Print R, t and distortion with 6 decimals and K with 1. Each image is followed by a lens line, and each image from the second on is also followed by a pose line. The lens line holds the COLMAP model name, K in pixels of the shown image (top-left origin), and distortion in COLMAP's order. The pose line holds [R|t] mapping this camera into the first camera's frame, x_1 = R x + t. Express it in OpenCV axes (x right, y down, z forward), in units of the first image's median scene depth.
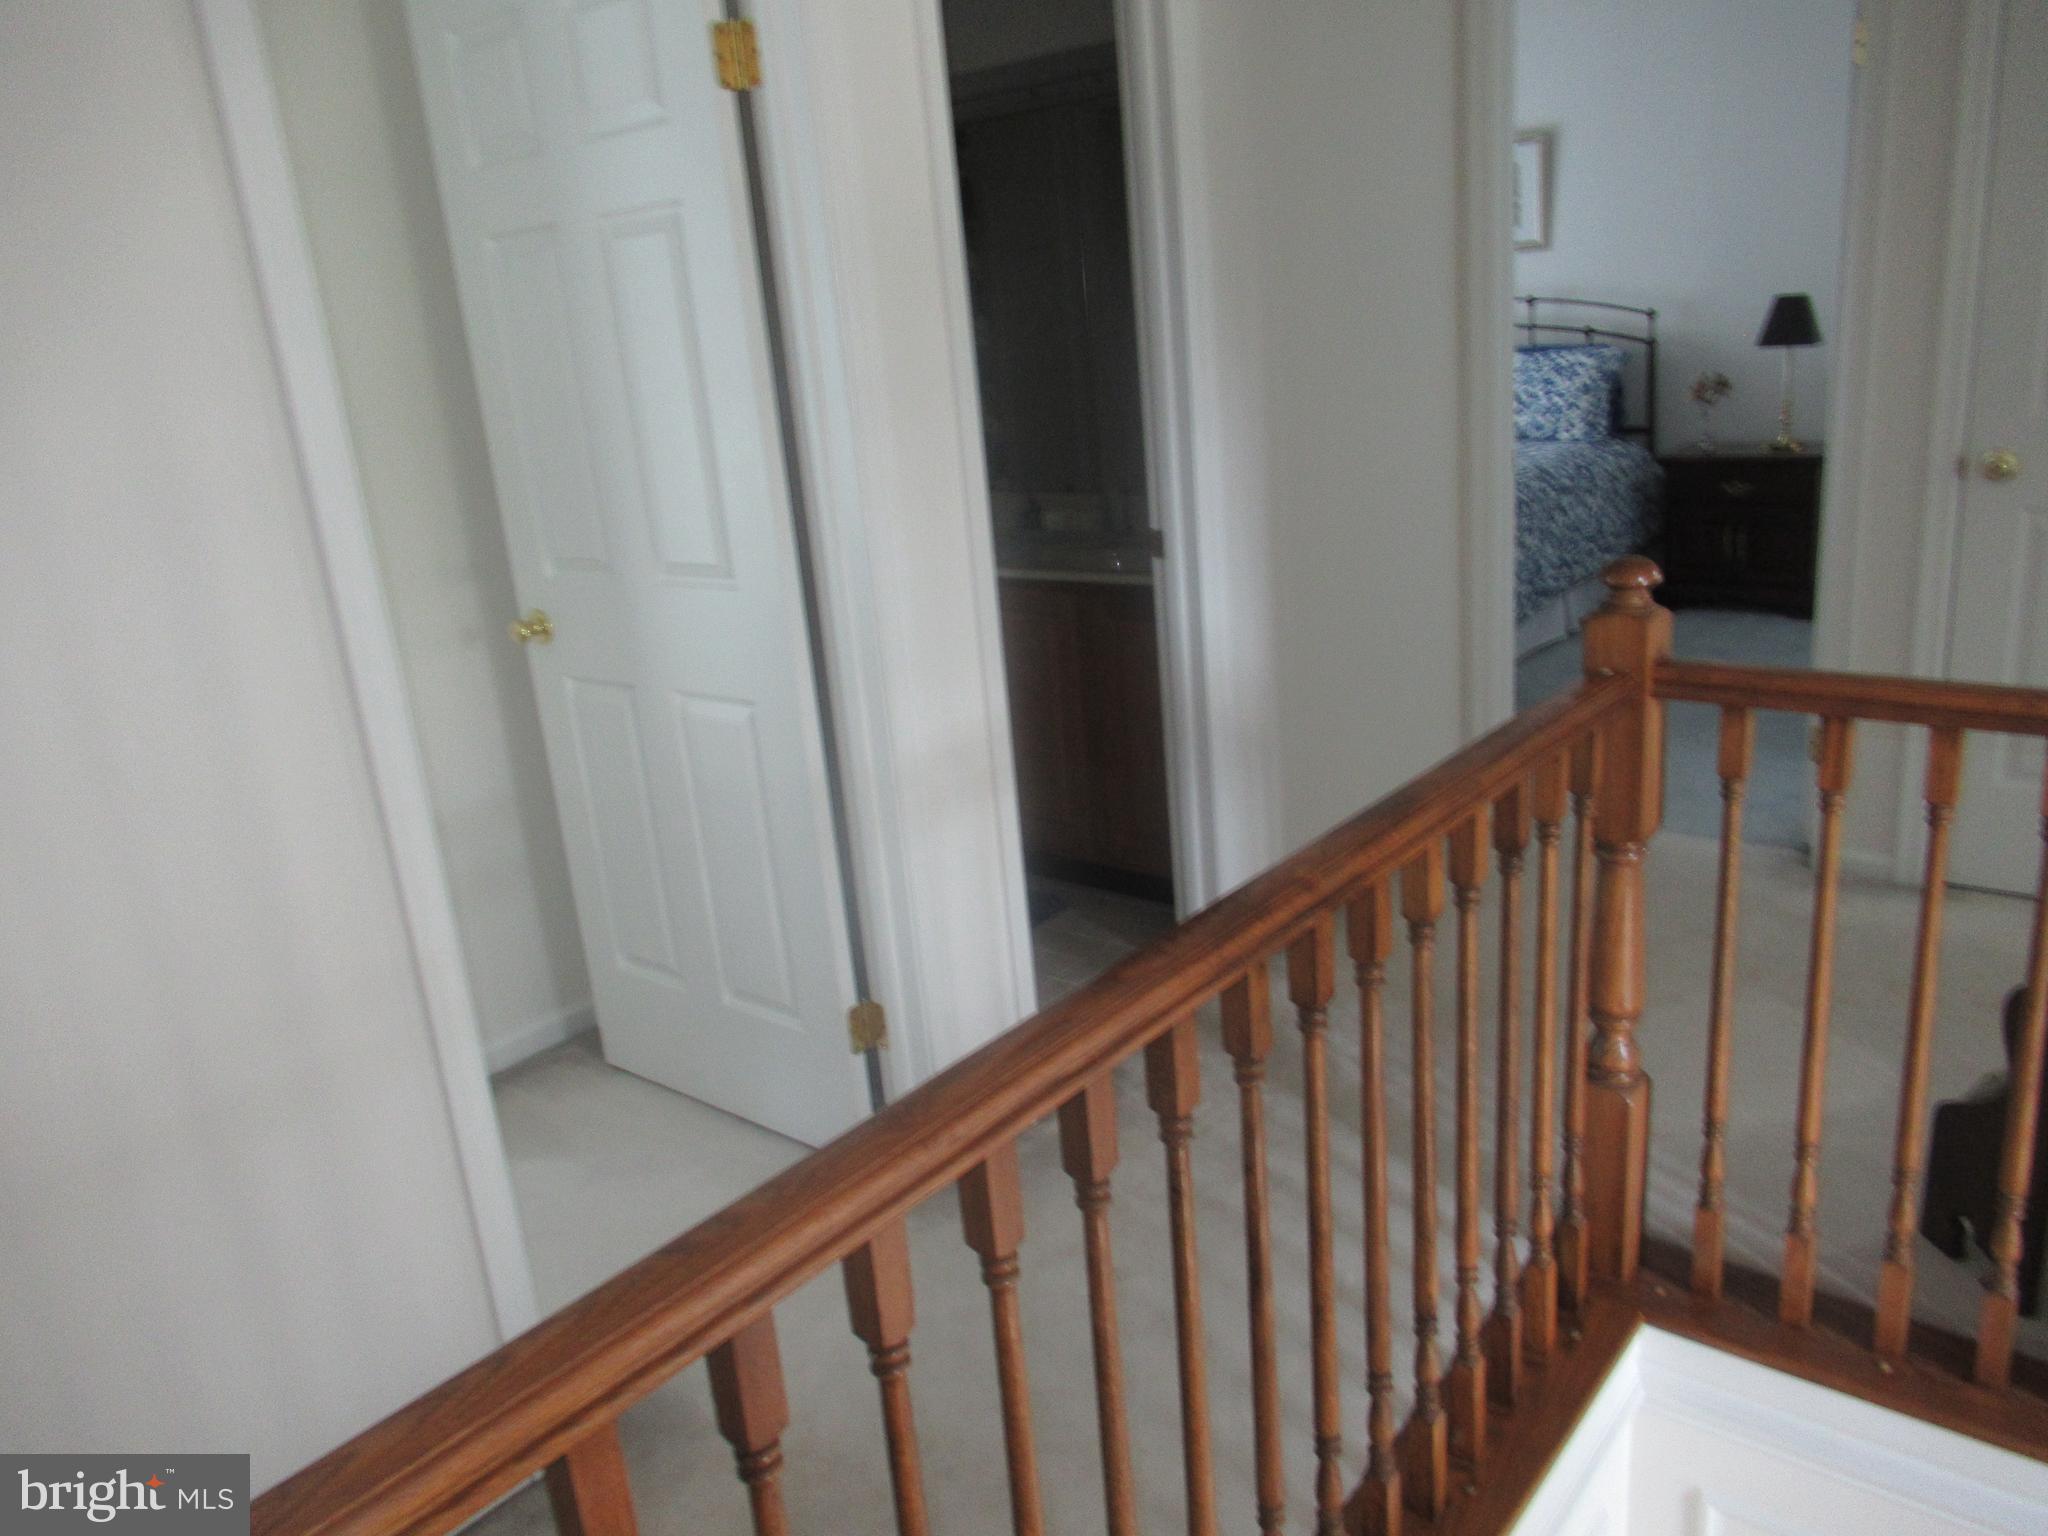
lens RADIAL K [[1514.2, 0, 1035.8], [0, 1514.2, 771.6], [0, 0, 1]] dist [-0.024653, 0.001871]
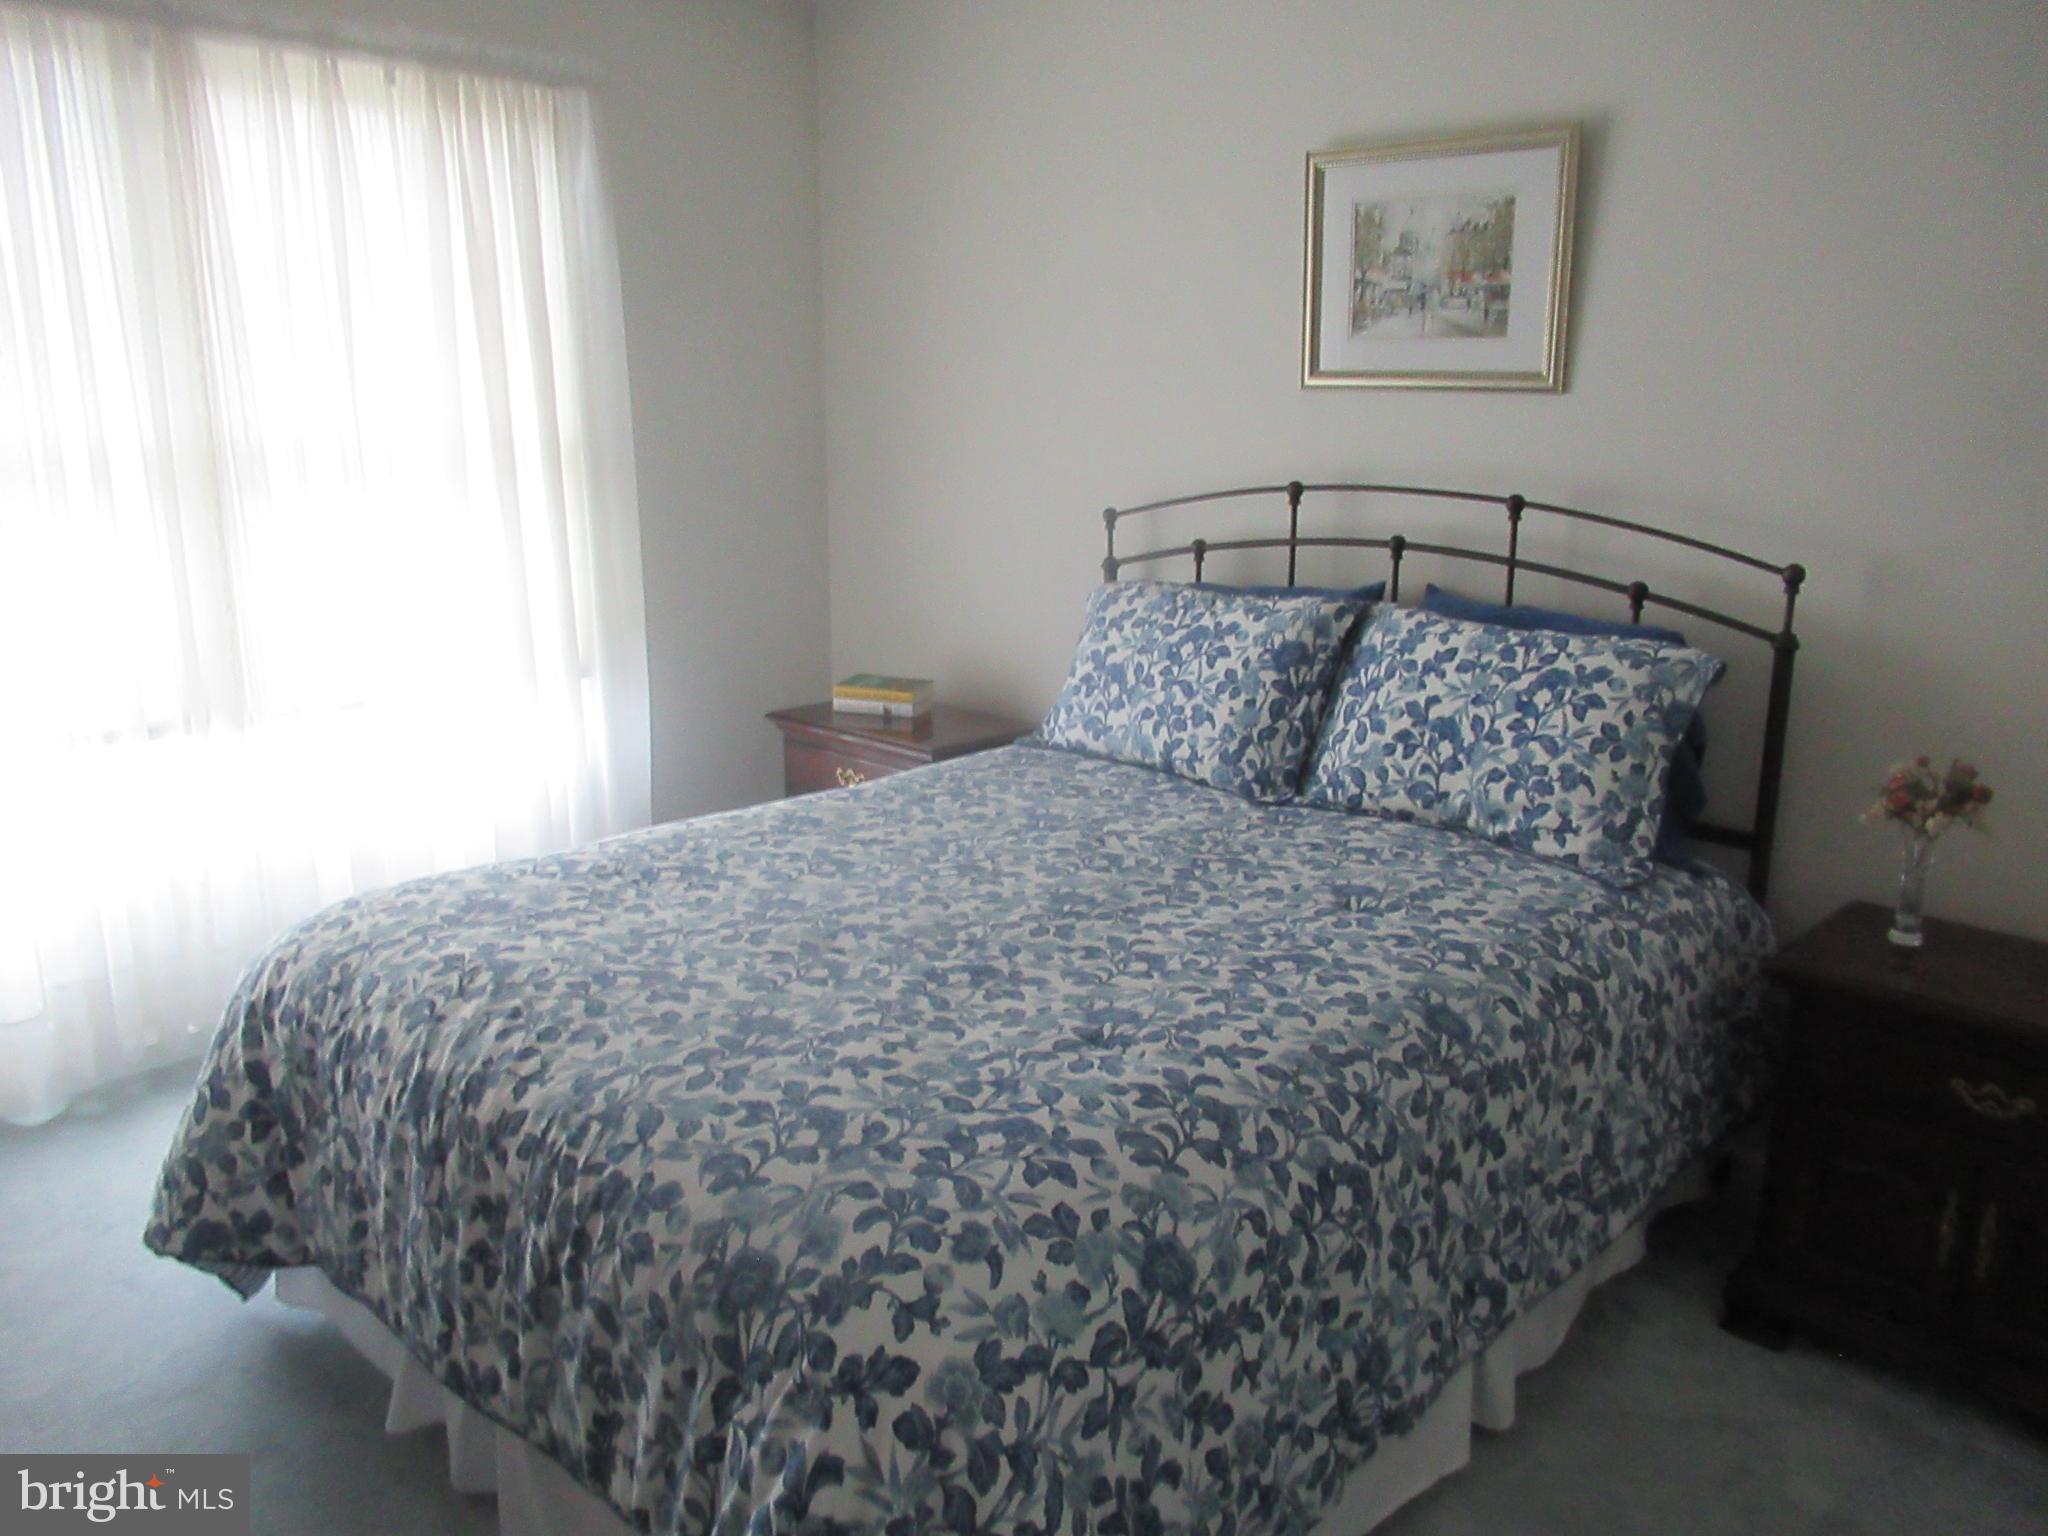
lens RADIAL K [[1514.2, 0, 1035.8], [0, 1514.2, 771.6], [0, 0, 1]] dist [-0.024653, 0.001871]
pose [[0.991567, 0.123976, -0.037740, 0.226995], [-0.126235, 0.989874, -0.064917, -0.199280], [0.029310, 0.069134, 0.997177, 0.590279]]
